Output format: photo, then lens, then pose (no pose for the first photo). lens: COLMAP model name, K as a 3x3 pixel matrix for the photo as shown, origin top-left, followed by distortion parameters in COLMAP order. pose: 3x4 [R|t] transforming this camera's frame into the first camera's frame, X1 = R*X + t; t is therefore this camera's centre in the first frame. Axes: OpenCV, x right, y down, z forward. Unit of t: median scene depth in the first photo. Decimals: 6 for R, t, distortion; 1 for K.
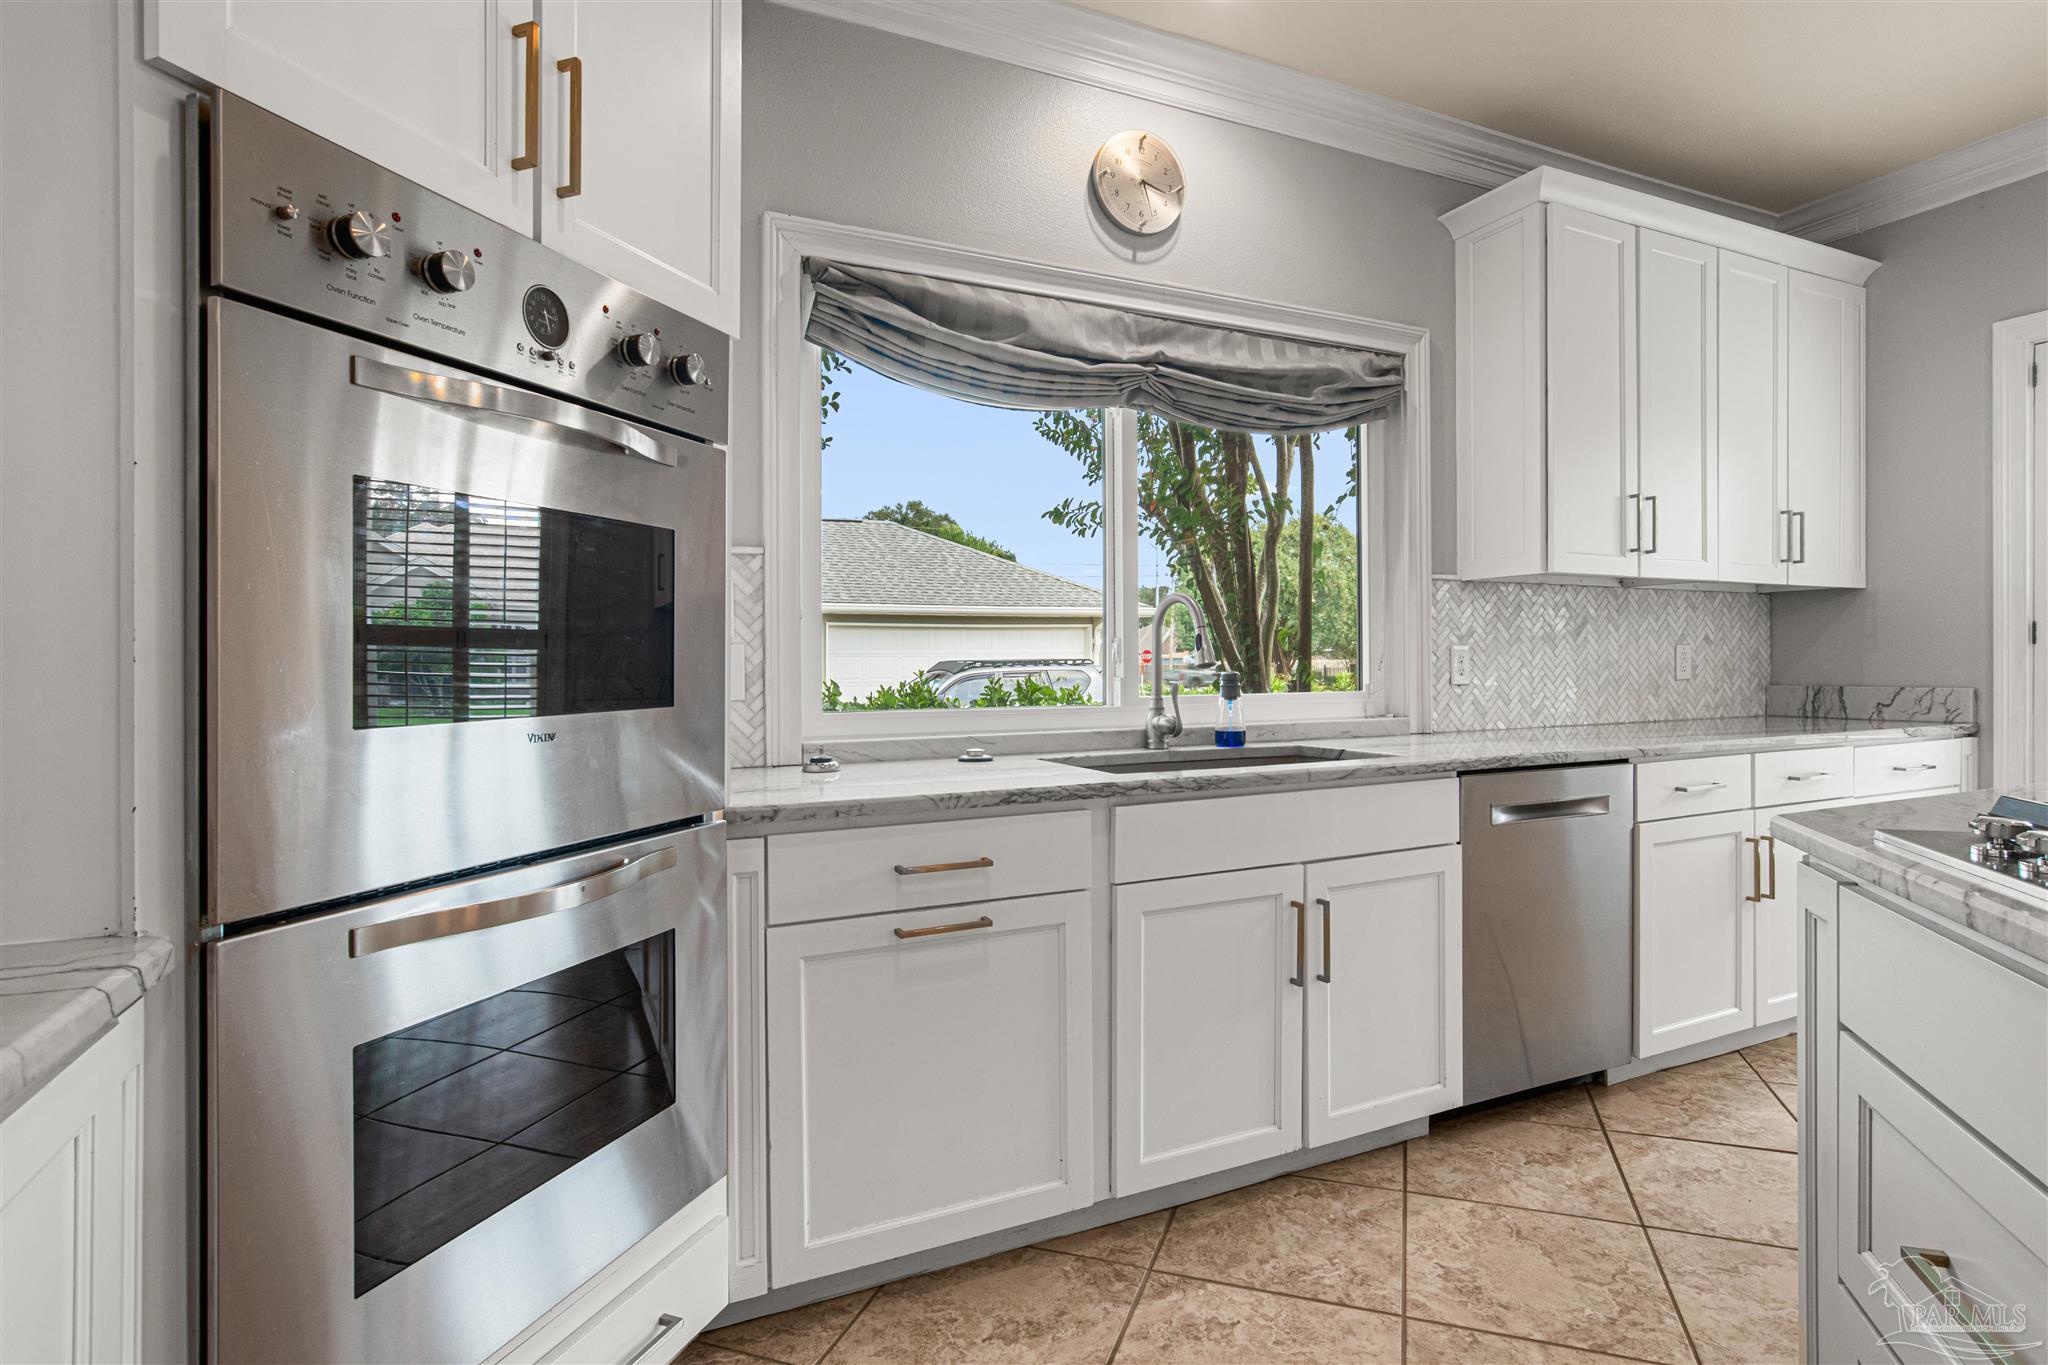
lens RADIAL K [[1060.4, 0, 1025.7], [0, 1060.4, 649.2], [0, 0, 1]] dist [-0.043301, 0.020353]
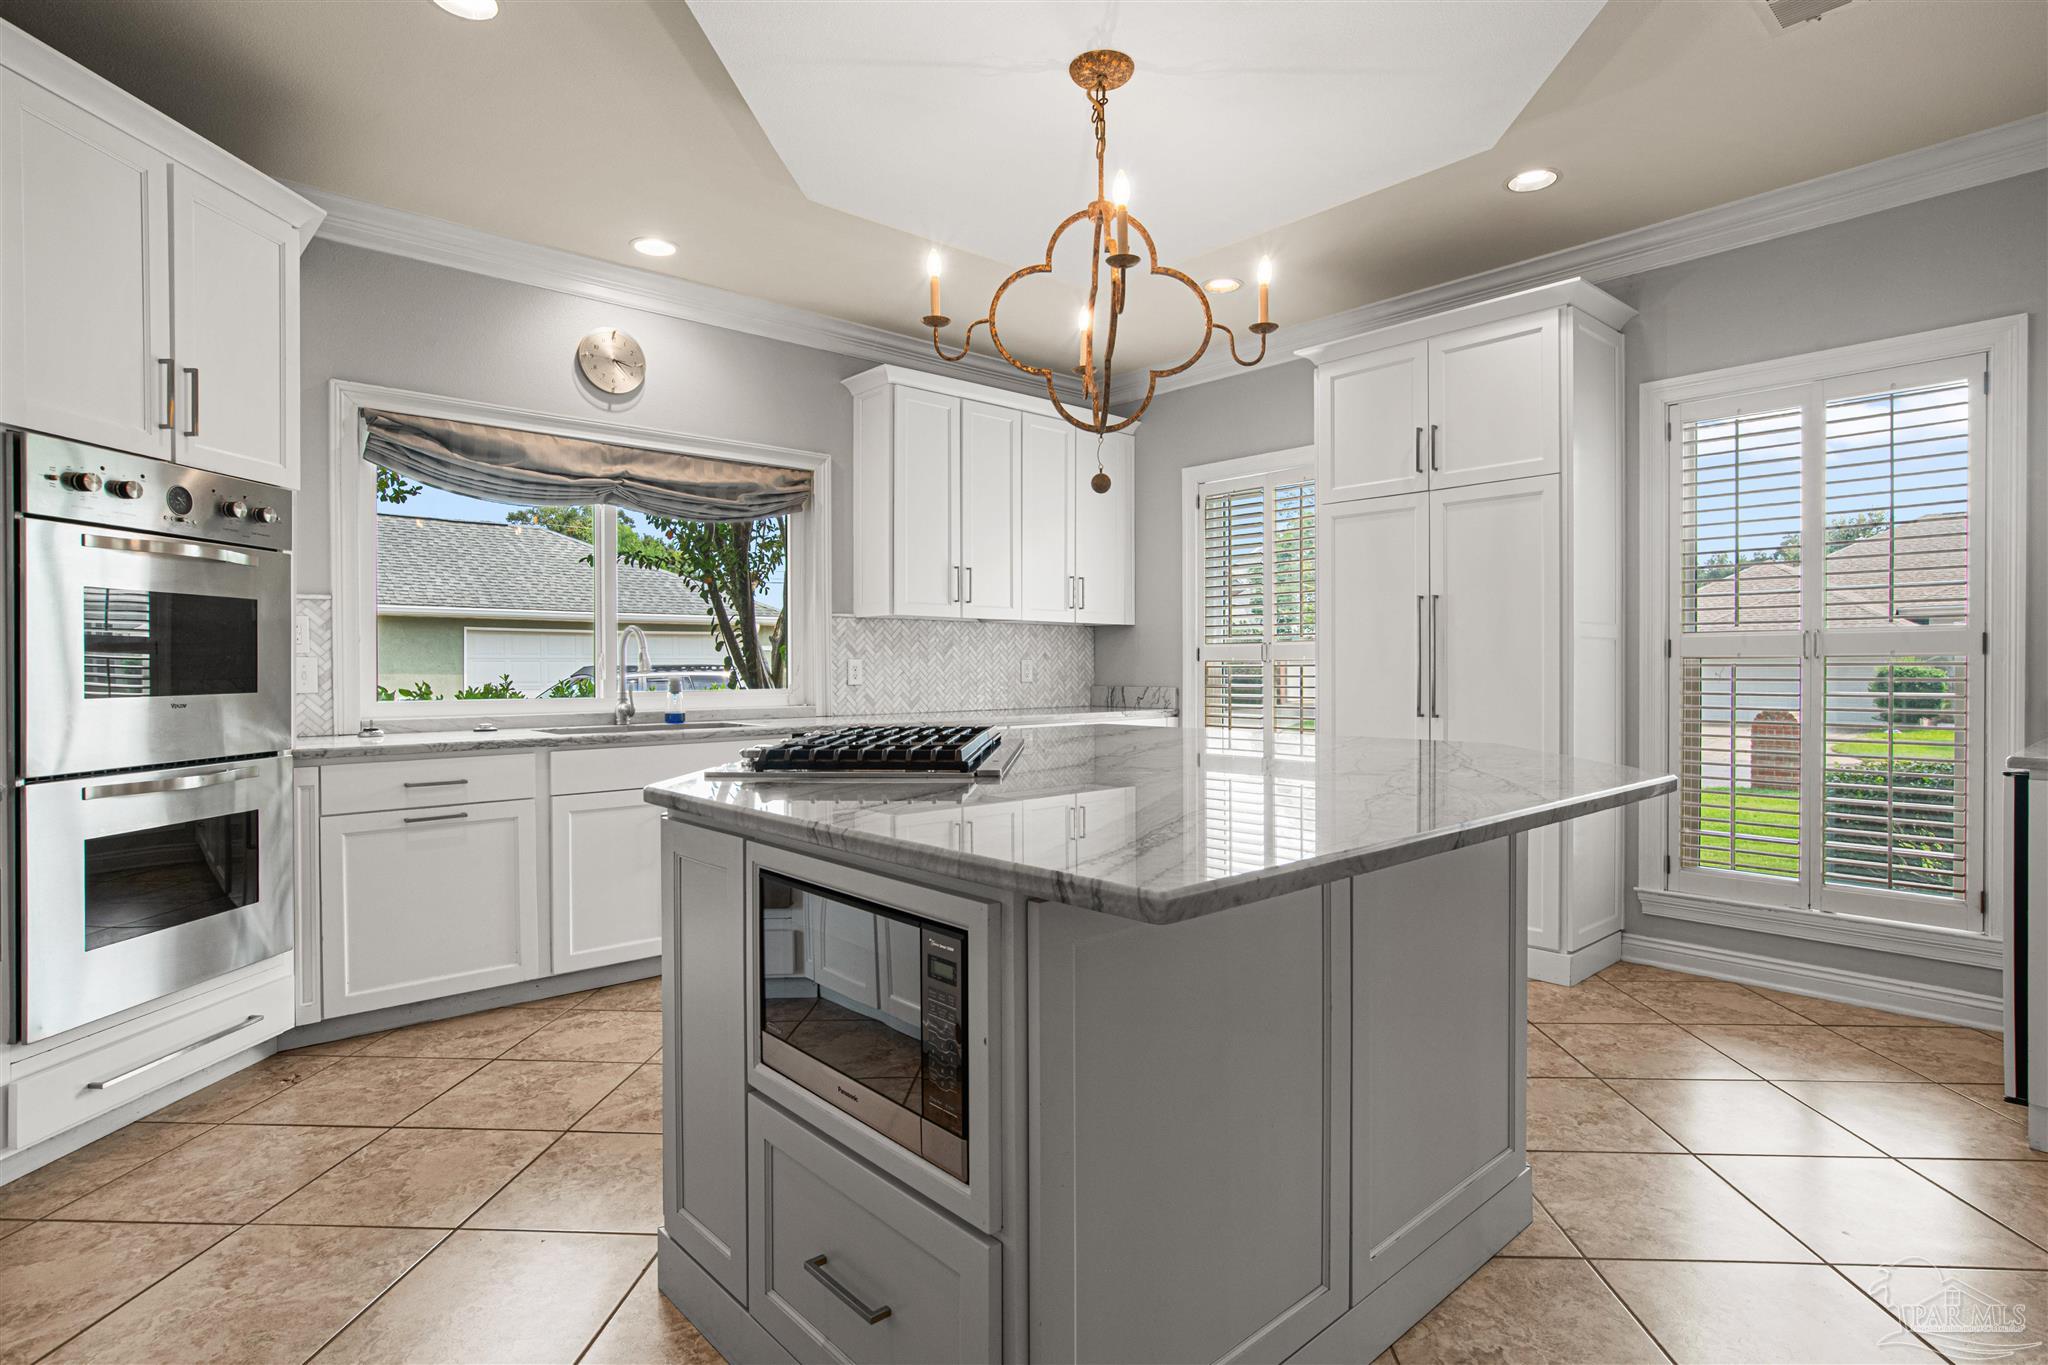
lens RADIAL K [[1060.4, 0, 1040.1], [0, 1060.4, 679.5], [0, 0, 1]] dist [-0.043301, 0.020353]
pose [[0.956819, 0.002242, 0.290675, 0.308006], [-0.008960, 0.999723, 0.021784, -0.014656], [-0.290546, -0.023448, 0.956574, -0.788643]]
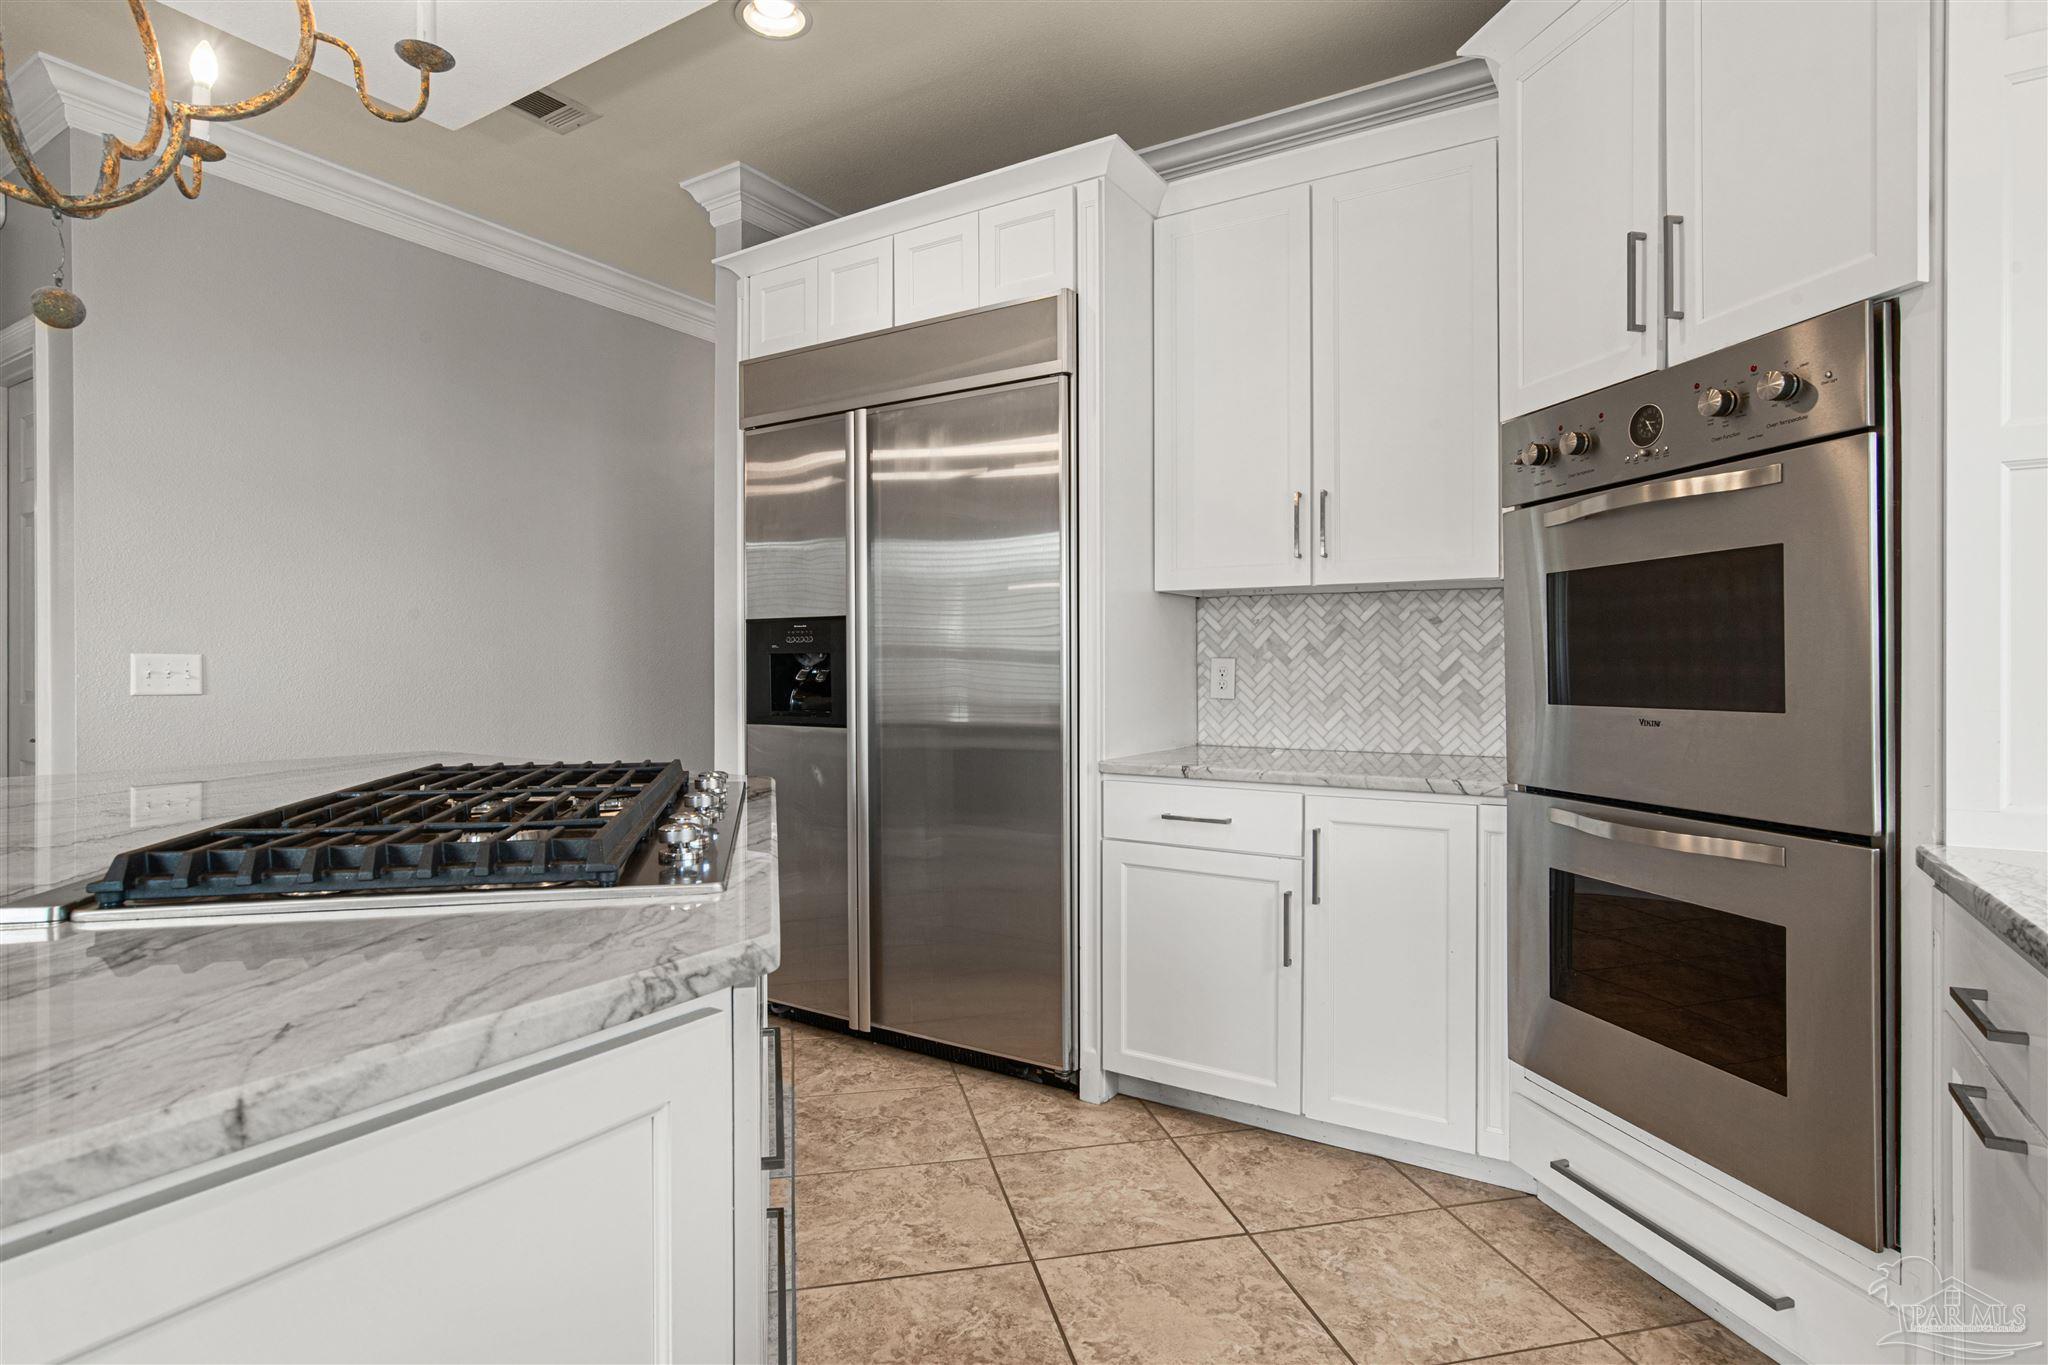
lens RADIAL K [[1060.4, 0, 1020.0], [0, 1060.4, 667.9], [0, 0, 1]] dist [-0.043301, 0.020353]
pose [[-0.843260, 0.009939, -0.537413, 0.557698], [0.014350, 0.999889, -0.004024, 0.001734], [0.537314, -0.011105, -0.843309, 0.963869]]
